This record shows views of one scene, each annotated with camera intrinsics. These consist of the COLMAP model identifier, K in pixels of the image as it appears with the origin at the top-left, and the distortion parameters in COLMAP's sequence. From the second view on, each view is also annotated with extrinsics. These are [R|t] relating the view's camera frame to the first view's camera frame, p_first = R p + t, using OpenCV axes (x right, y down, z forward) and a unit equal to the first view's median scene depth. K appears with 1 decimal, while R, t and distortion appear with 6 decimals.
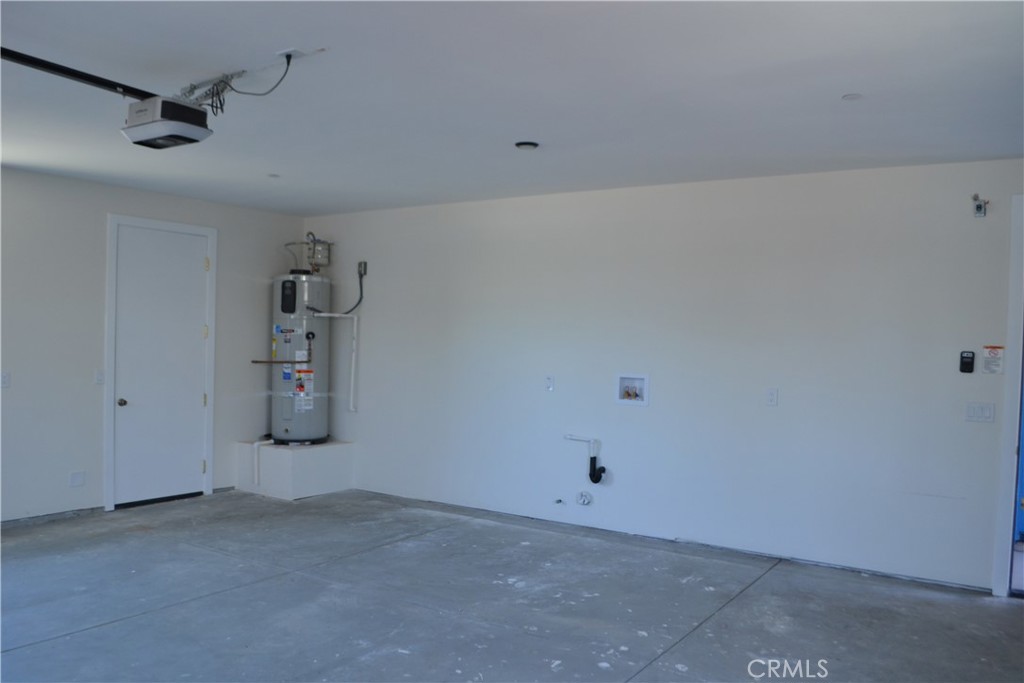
lens RADIAL K [[815.8, 0, 502.5], [0, 815.8, 359.3], [0, 0, 1]] dist [-0.083794, 0.011833]
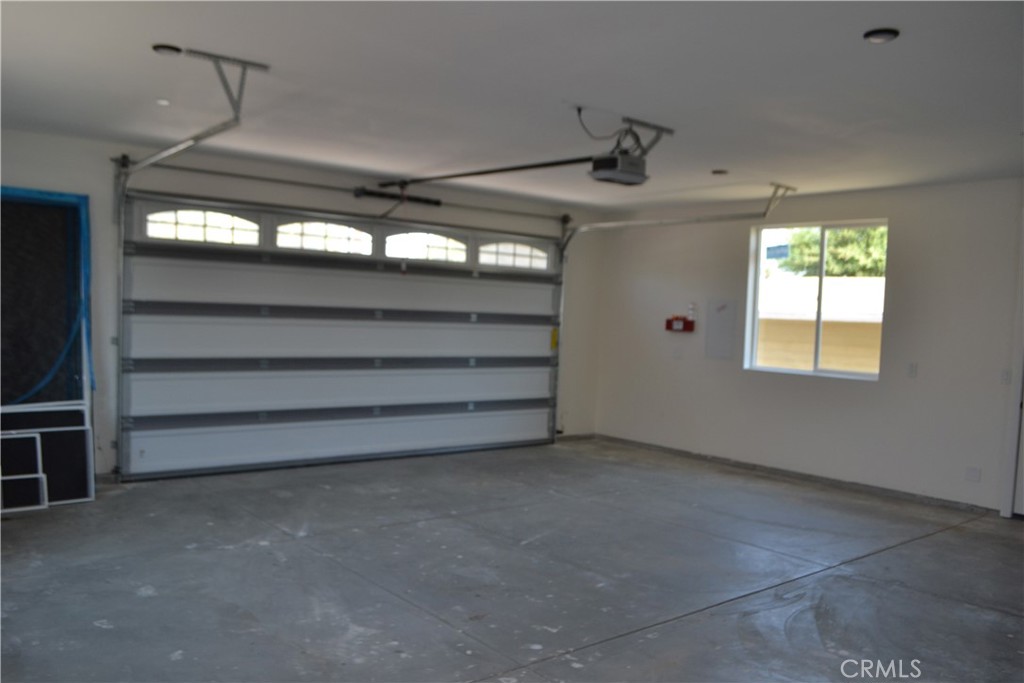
lens RADIAL K [[815.8, 0, 502.5], [0, 815.8, 359.3], [0, 0, 1]] dist [-0.083794, 0.011833]
pose [[-0.298073, 0.018575, -0.954362, 0.649149], [-0.067791, 0.996874, 0.040575, 0.003885], [0.952133, 0.076792, -0.295883, 0.760545]]
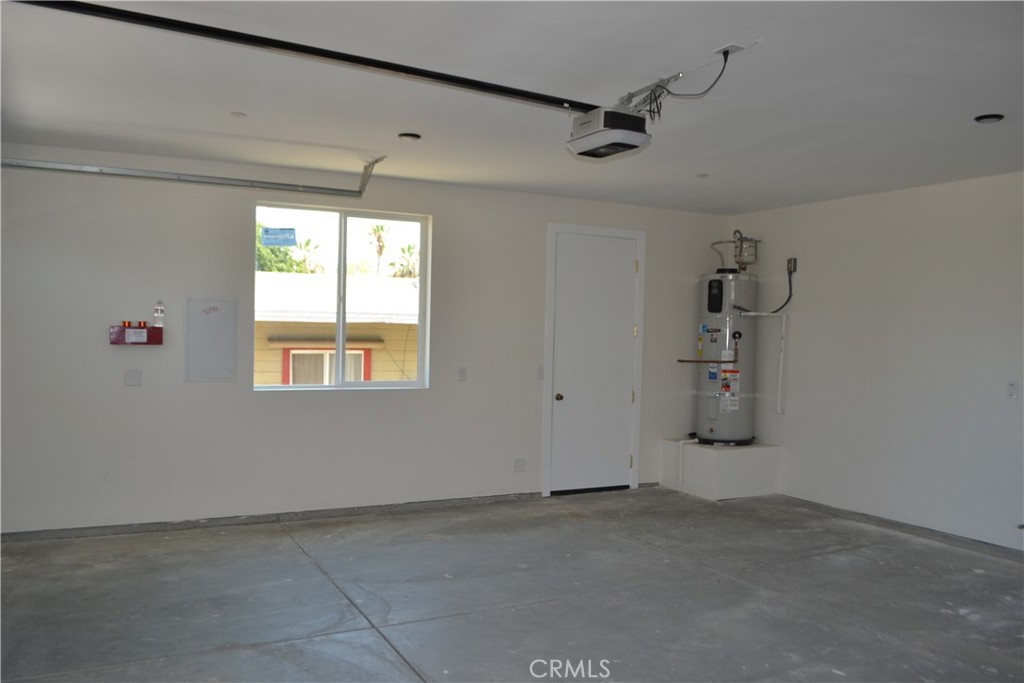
lens RADIAL K [[815.8, 0, 502.5], [0, 815.8, 359.3], [0, 0, 1]] dist [-0.083794, 0.011833]
pose [[0.876676, 0.012204, -0.480927, -0.016606], [-0.011865, 0.999923, 0.003744, -0.000206], [0.480935, 0.002424, 0.876753, 0.001479]]
